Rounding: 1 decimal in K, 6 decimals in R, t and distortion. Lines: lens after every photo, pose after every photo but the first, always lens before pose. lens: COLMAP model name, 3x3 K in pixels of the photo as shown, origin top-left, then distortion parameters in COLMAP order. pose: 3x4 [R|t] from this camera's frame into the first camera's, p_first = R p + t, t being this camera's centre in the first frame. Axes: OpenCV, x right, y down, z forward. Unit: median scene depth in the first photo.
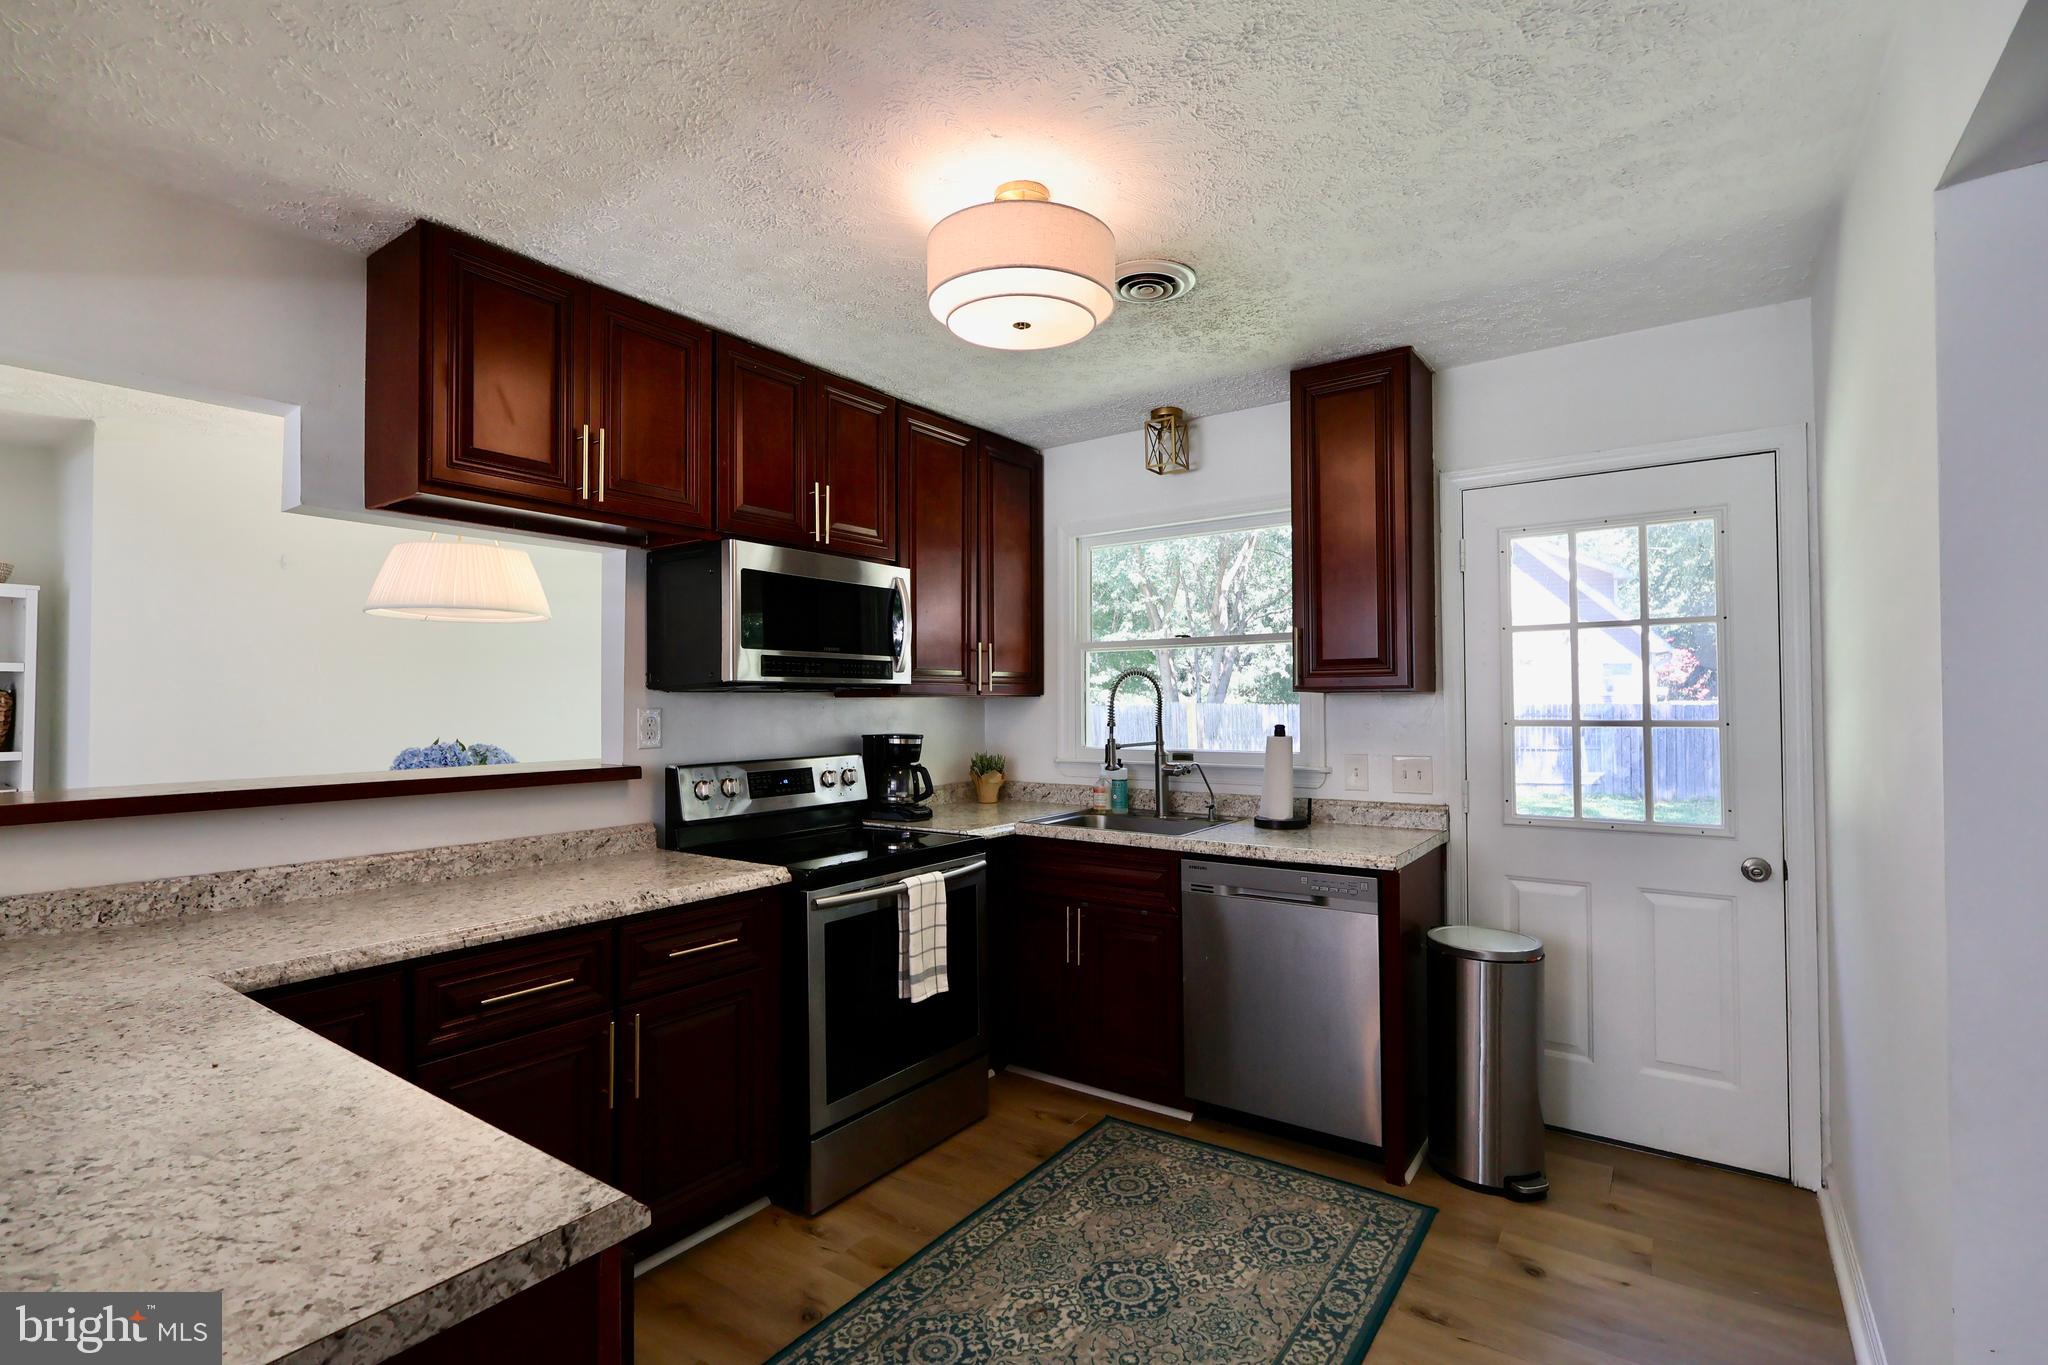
lens RADIAL K [[945.6, 0, 1026.4], [0, 945.6, 686.0], [0, 0, 1]] dist [-0.001708, 0.000473]
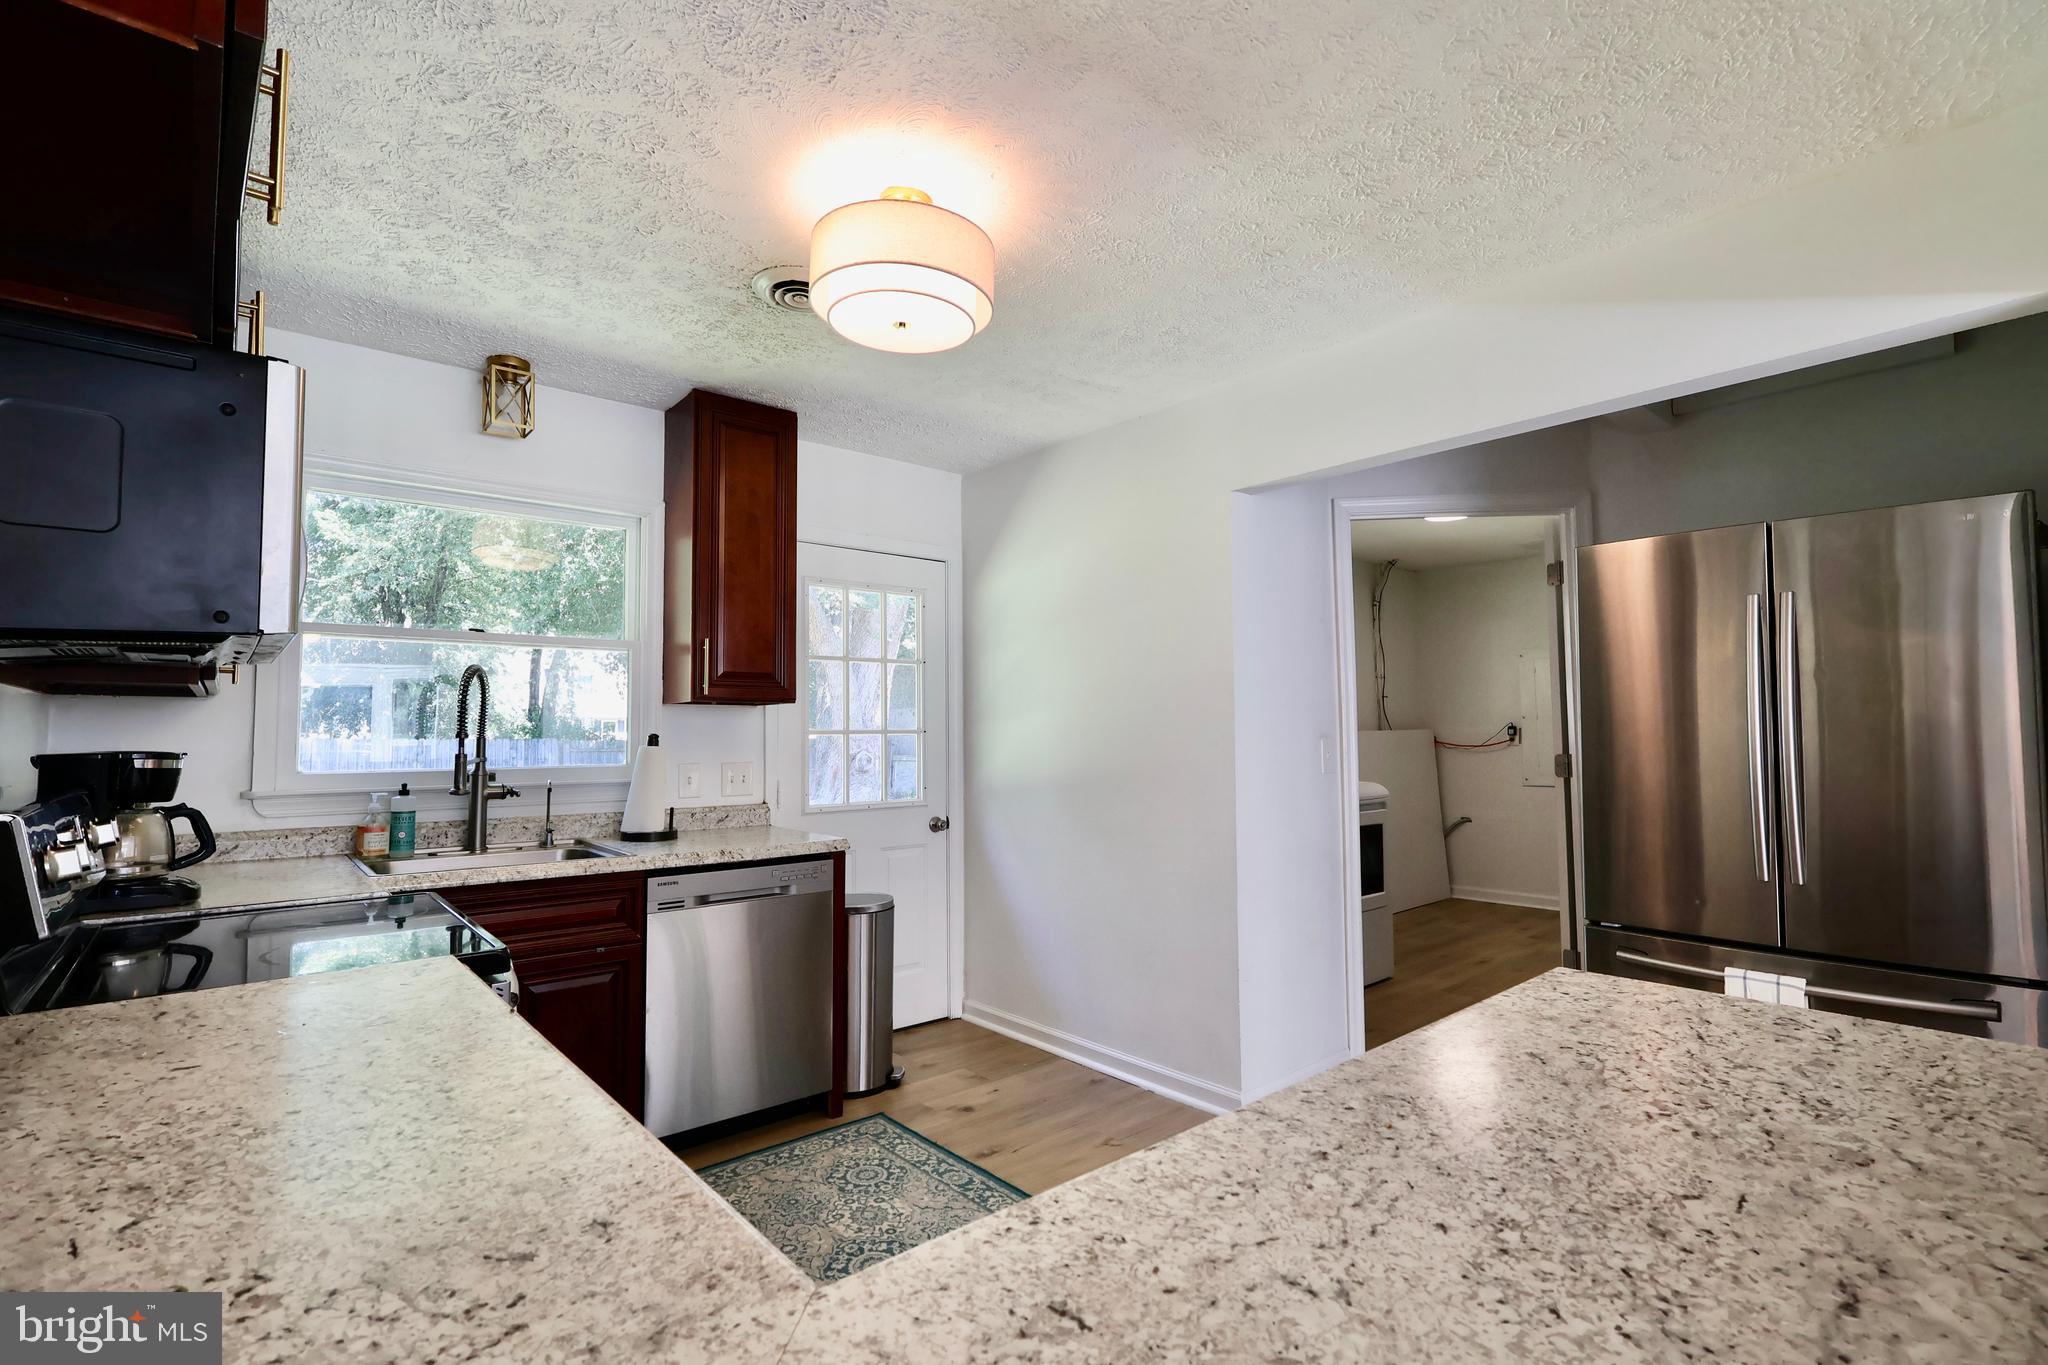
lens RADIAL K [[945.6, 0, 1026.4], [0, 945.6, 686.0], [0, 0, 1]] dist [-0.001708, 0.000473]
pose [[0.231270, 0.055224, 0.971321, -0.742868], [-0.012348, 0.998474, -0.053827, 0.048322], [-0.972811, 0.000454, 0.231599, 0.497358]]
